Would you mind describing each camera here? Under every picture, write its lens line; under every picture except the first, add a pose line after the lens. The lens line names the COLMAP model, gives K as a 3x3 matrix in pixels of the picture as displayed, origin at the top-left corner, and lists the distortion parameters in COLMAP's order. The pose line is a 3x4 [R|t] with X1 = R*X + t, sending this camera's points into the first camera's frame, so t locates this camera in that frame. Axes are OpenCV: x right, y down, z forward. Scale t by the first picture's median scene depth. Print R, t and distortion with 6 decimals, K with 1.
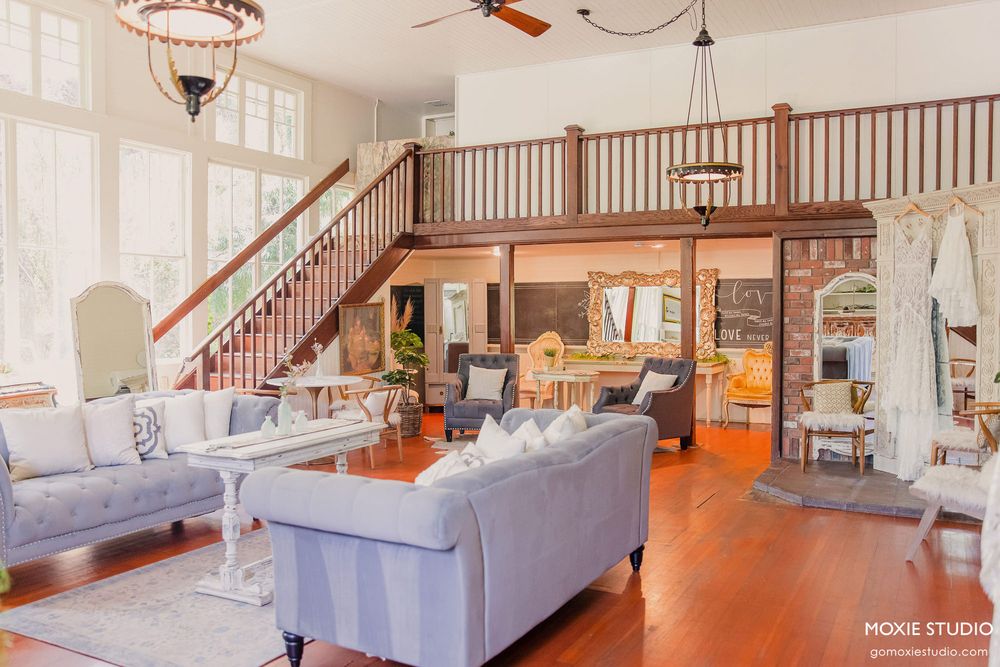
lens RADIAL K [[829.4, 0, 504.9], [0, 829.4, 332.4], [0, 0, 1]] dist [-0.078433, 0.005783]
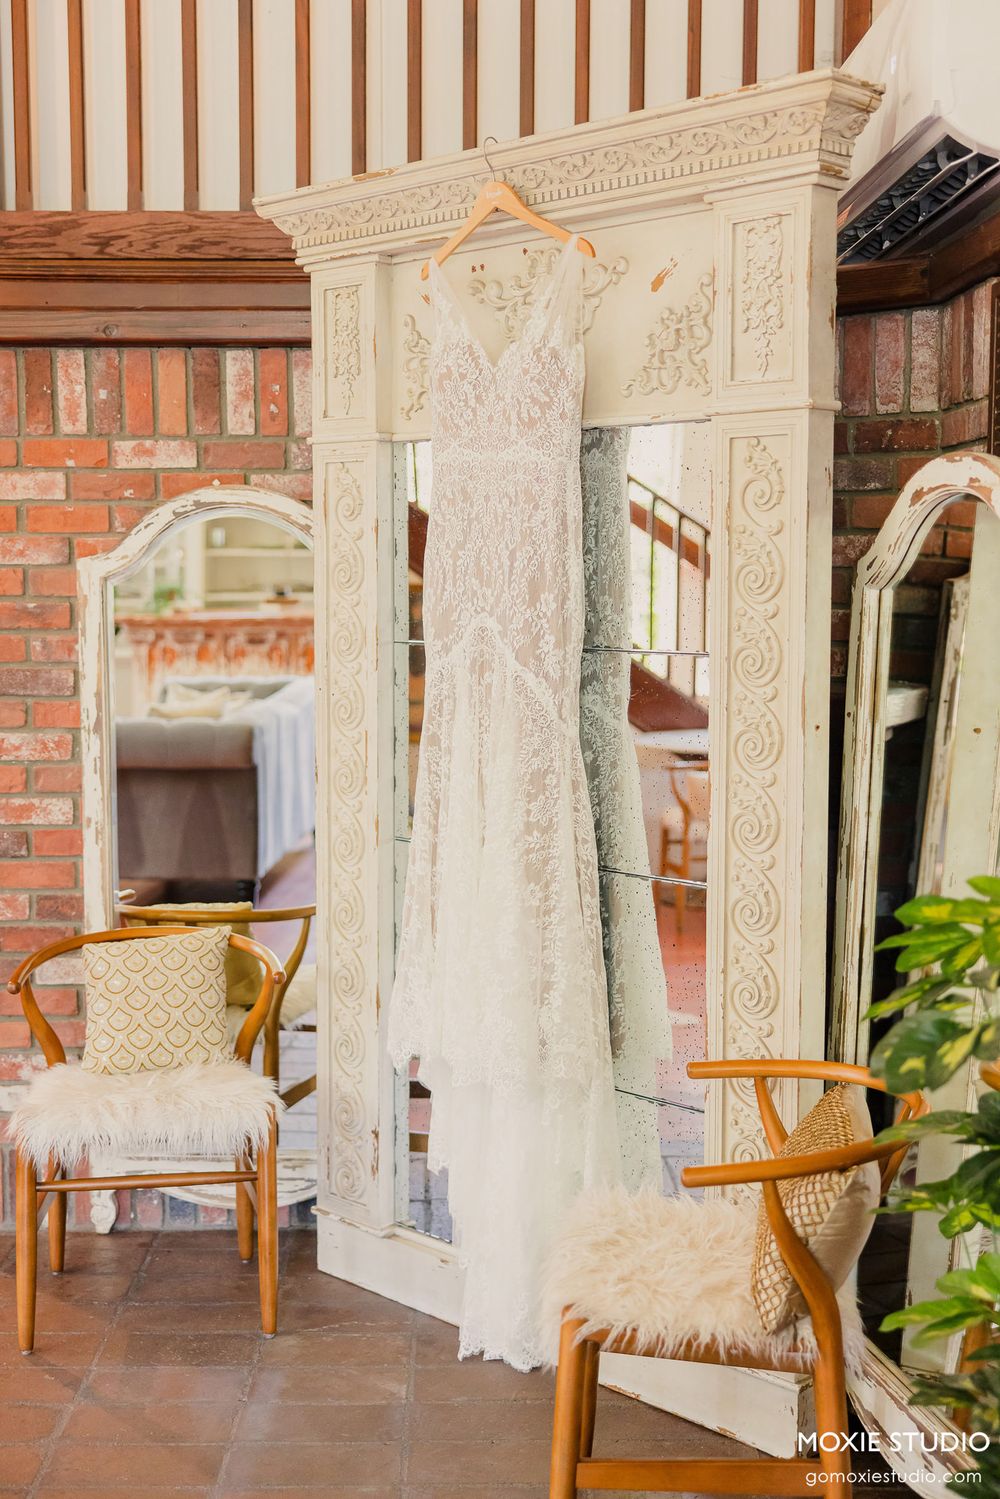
lens RADIAL K [[1815.4, 0, 501.9], [0, 1815.4, 749.9], [0, 0, 1]] dist [-0.002897, 0.000000]
pose [[0.876761, -0.048193, 0.478505, 0.226264], [0.014936, 0.997215, 0.073069, -0.031870], [-0.480694, -0.056917, 0.875039, 0.460006]]
